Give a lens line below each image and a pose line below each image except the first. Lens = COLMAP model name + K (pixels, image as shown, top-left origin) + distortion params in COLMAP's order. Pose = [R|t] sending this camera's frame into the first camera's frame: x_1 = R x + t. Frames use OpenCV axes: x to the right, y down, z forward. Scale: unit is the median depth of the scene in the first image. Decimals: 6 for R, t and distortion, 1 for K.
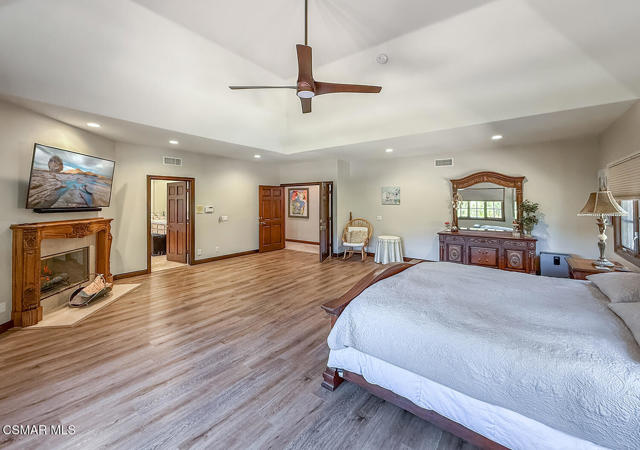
lens RADIAL K [[264.9, 0, 319.9], [0, 264.9, 199.2], [0, 0, 1]] dist [-0.000527, 0.000244]
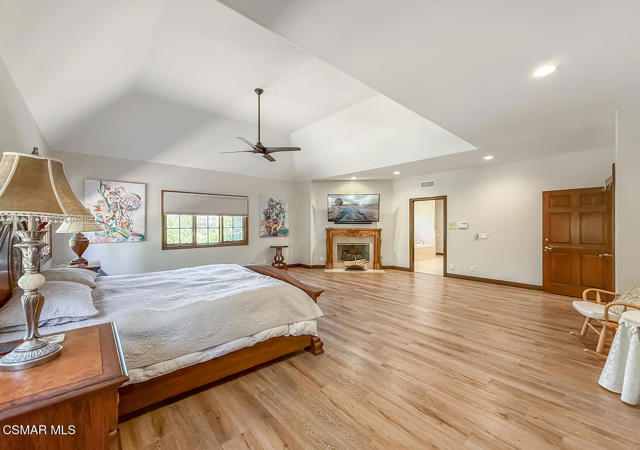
lens RADIAL K [[264.9, 0, 317.5], [0, 264.9, 223.8], [0, 0, 1]] dist [-0.000527, 0.000244]
pose [[-0.209210, 0.000857, -0.977870, 0.827679], [0.011416, 0.999934, -0.001566, 0.037218], [0.977804, -0.011491, -0.209206, 0.883346]]
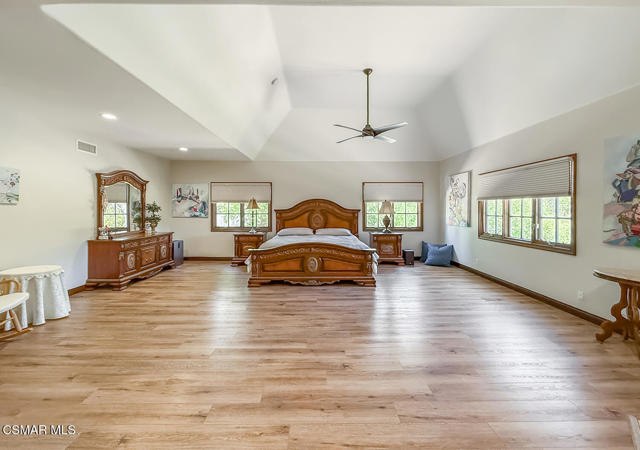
lens RADIAL K [[264.9, 0, 314.8], [0, 264.9, 211.0], [0, 0, 1]] dist [-0.000527, 0.000244]
pose [[-0.595934, -0.004480, 0.803021, -0.606578], [-0.008828, 0.999961, -0.000973, 0.036974], [-0.802985, -0.007669, -0.595951, 1.143996]]
